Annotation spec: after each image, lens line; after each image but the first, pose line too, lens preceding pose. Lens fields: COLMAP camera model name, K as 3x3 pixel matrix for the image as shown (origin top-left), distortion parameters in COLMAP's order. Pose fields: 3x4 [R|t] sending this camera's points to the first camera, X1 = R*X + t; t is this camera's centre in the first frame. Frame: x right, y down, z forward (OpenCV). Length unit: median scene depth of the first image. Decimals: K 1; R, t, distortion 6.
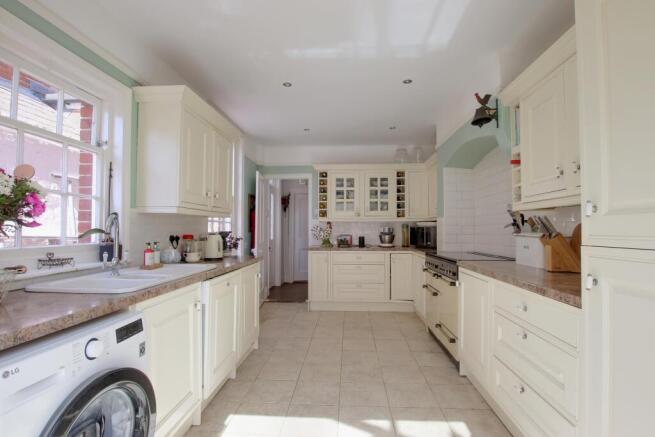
lens RADIAL K [[309.4, 0, 327.5], [0, 309.4, 219.8], [0, 0, 1]] dist [0.000190, 0.000073]
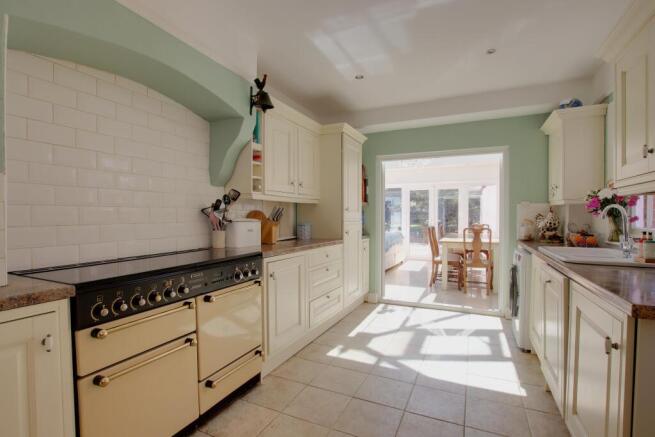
lens RADIAL K [[309.4, 0, 328.4], [0, 309.4, 221.3], [0, 0, 1]] dist [0.000190, 0.000073]
pose [[-0.924865, -0.016297, 0.379946, -0.083779], [-0.020037, 0.999782, -0.005890, 0.058460], [-0.379767, -0.013060, -0.924990, 2.162369]]
